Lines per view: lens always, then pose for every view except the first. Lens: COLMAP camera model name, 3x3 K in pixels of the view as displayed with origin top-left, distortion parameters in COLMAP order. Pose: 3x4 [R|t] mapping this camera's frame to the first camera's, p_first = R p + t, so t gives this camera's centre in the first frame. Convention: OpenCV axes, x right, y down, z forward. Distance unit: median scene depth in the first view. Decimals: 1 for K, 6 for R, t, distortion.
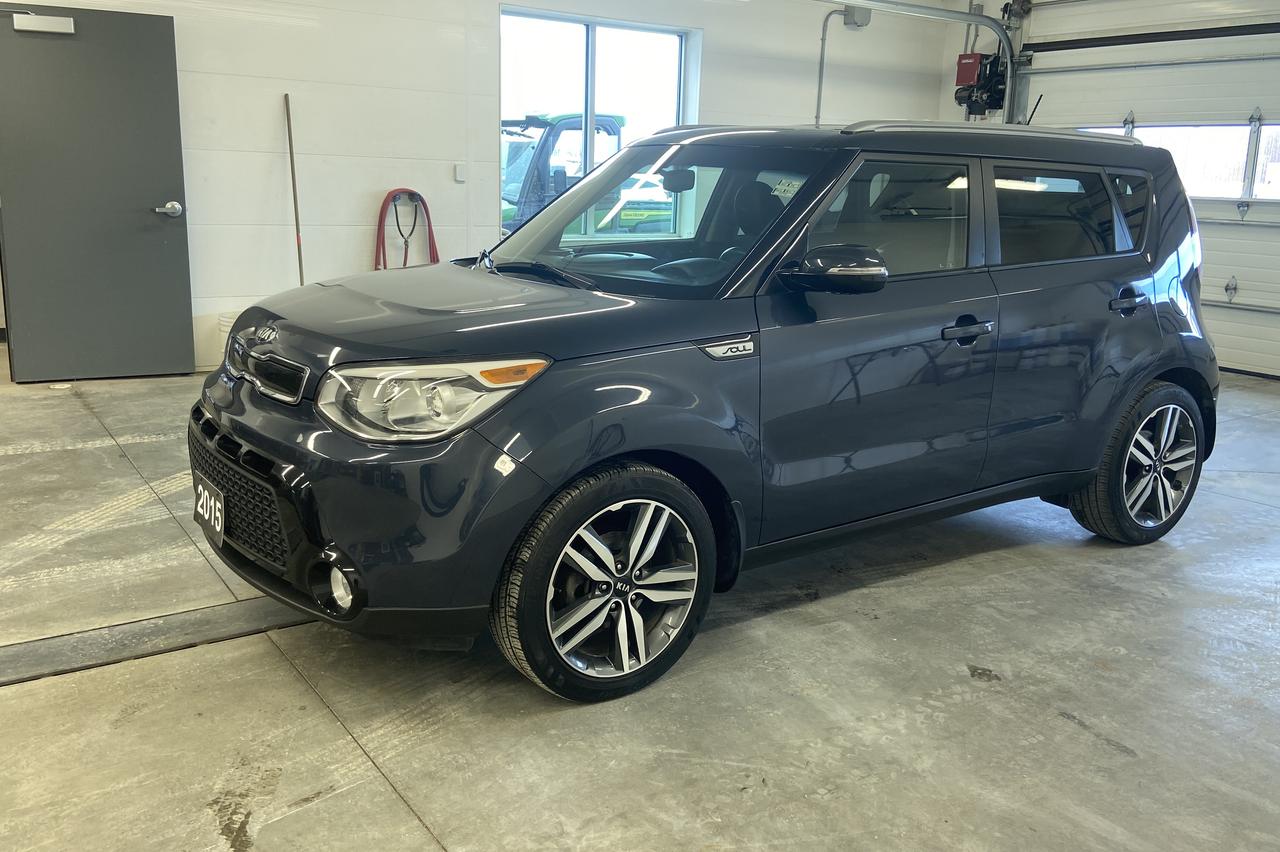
lens RADIAL K [[1017.9, 0, 666.9], [0, 1017.9, 425.9], [0, 0, 1]] dist [0.057308, -0.007224]
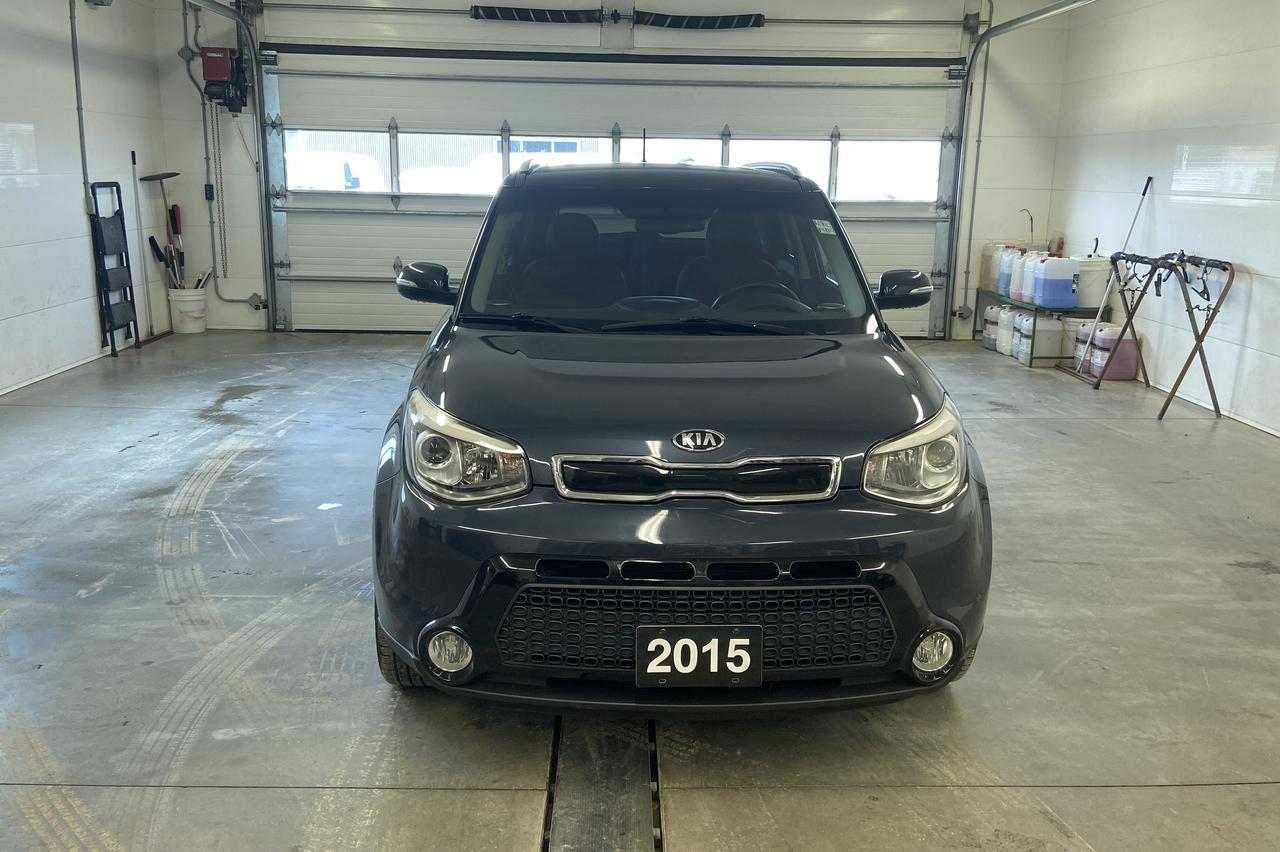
lens RADIAL K [[1017.9, 0, 666.9], [0, 1017.9, 425.9], [0, 0, 1]] dist [0.057308, -0.007224]
pose [[0.580027, -0.219446, 0.784482, -0.297323], [0.205597, 0.971290, 0.119689, -0.057311], [-0.788225, 0.091864, 0.608492, 0.138057]]
